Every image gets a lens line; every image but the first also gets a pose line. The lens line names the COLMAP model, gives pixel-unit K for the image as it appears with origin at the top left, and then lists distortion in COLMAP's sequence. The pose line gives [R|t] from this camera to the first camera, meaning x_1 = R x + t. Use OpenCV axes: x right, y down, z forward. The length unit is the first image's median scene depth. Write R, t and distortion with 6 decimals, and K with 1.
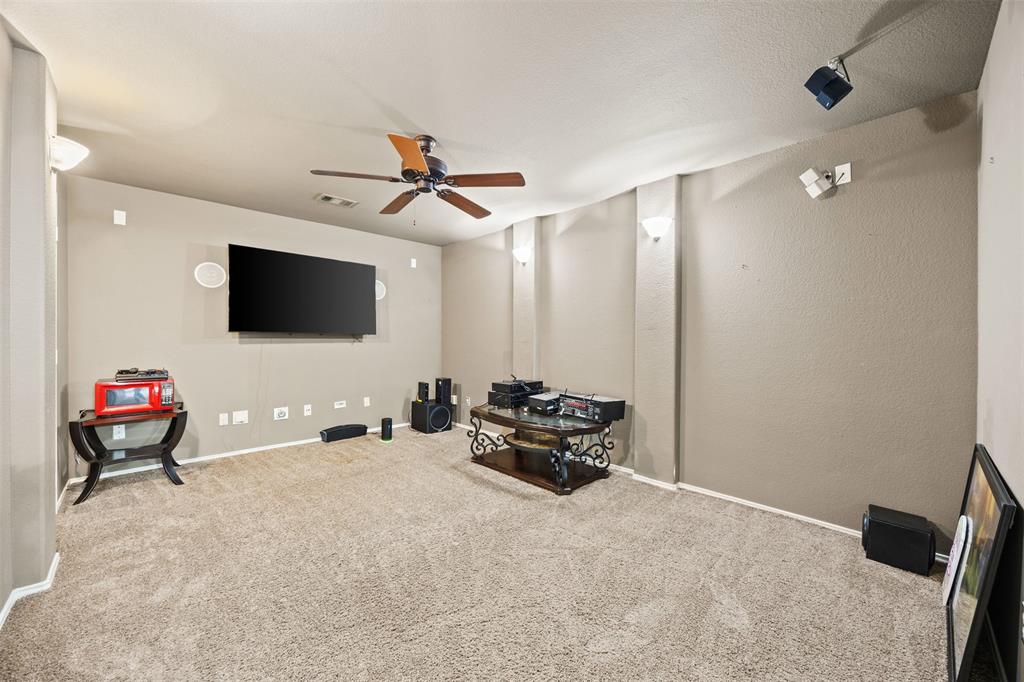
lens RADIAL K [[393.0, 0, 514.3], [0, 393.0, 340.4], [0, 0, 1]] dist [-0.002444, 0.000230]
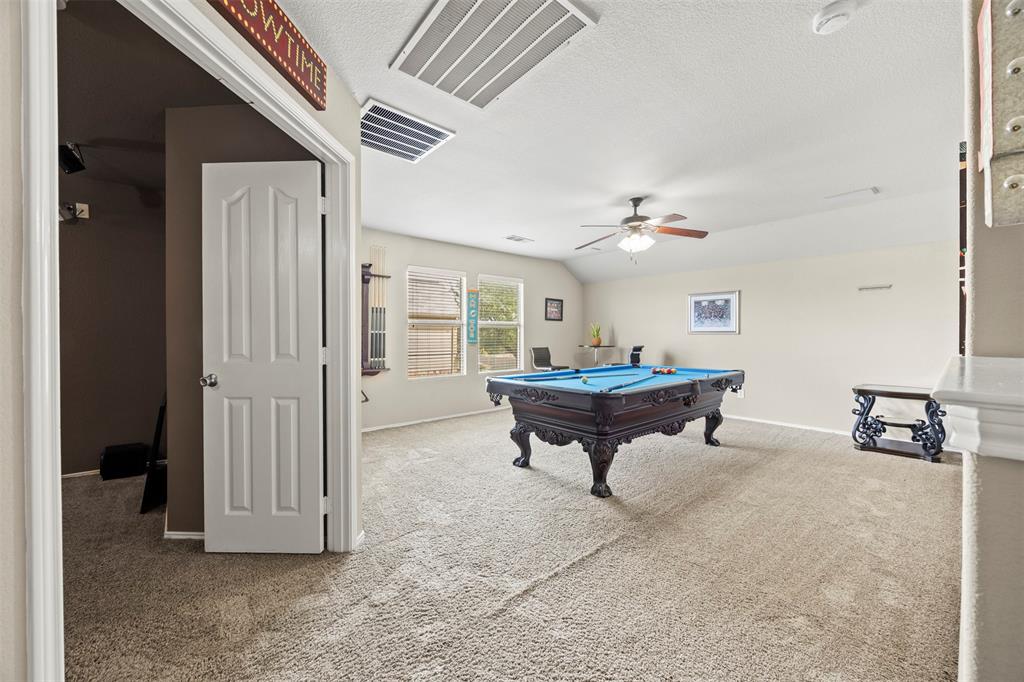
lens RADIAL K [[393.0, 0, 513.8], [0, 393.0, 339.5], [0, 0, 1]] dist [-0.002444, 0.000230]
pose [[0.060048, -0.003968, 0.998188, -0.417072], [0.007019, 0.999969, 0.003552, 0.024394], [-0.998171, 0.006793, 0.060074, -0.554640]]
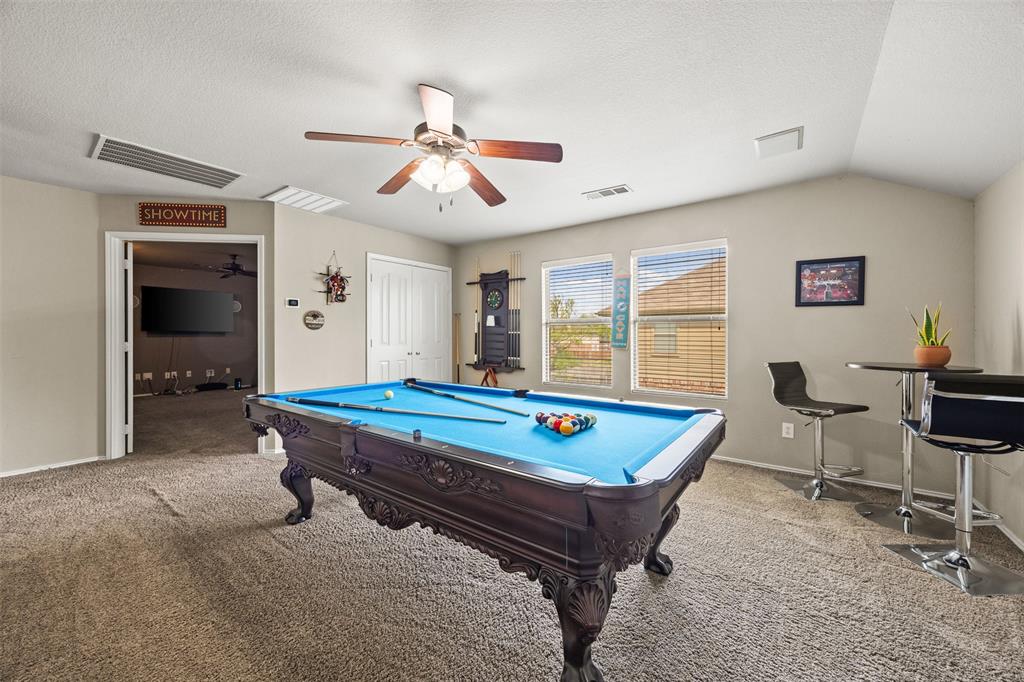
lens RADIAL K [[393.0, 0, 510.9], [0, 393.0, 331.3], [0, 0, 1]] dist [-0.002444, 0.000230]
pose [[0.987173, -0.005364, 0.159566, 1.152298], [0.005534, 0.999984, -0.000619, -0.017578], [-0.159560, 0.001494, 0.987187, -1.809015]]
